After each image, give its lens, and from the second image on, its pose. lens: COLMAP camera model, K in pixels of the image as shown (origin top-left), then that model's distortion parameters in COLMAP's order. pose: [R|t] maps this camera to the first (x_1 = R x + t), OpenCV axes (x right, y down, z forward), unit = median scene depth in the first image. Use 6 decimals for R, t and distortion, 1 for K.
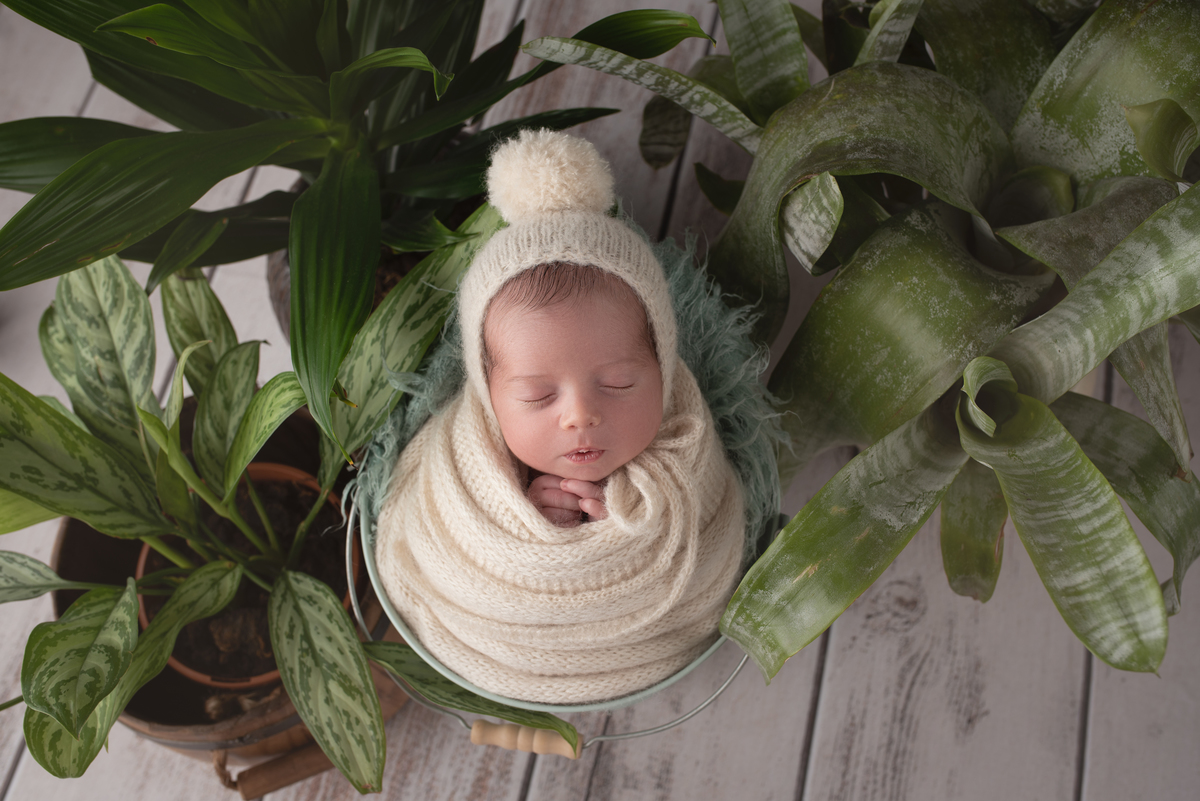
lens RADIAL K [[1206.4, 0, 600.0], [0, 1206.4, 400.5], [0, 0, 1]] dist [-0.006495, -0.005678]
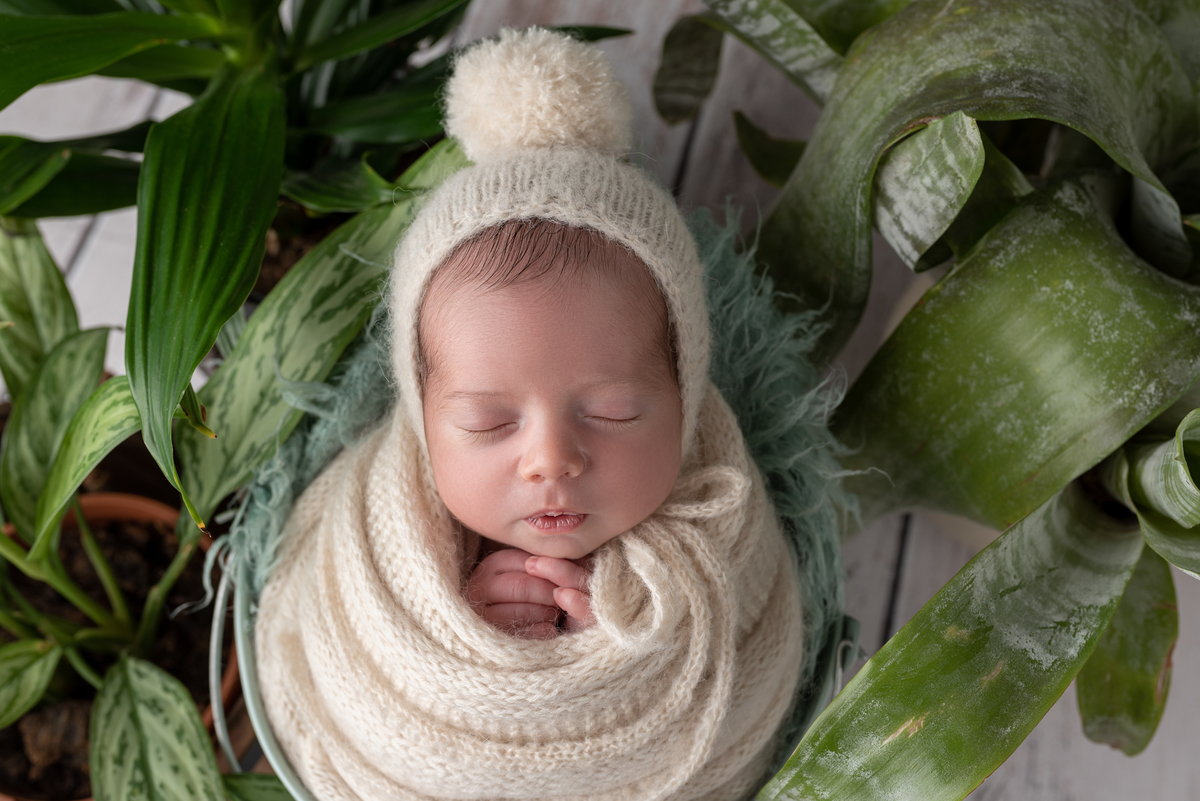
lens RADIAL K [[1223.5, 0, 598.8], [0, 1223.5, 384.5], [0, 0, 1]] dist [0.022393, 0.017639]
pose [[0.998454, 0.048380, 0.027359, -0.016300], [-0.047900, 0.998691, -0.017938, -0.018993], [-0.028191, 0.016600, 0.999465, 0.313709]]
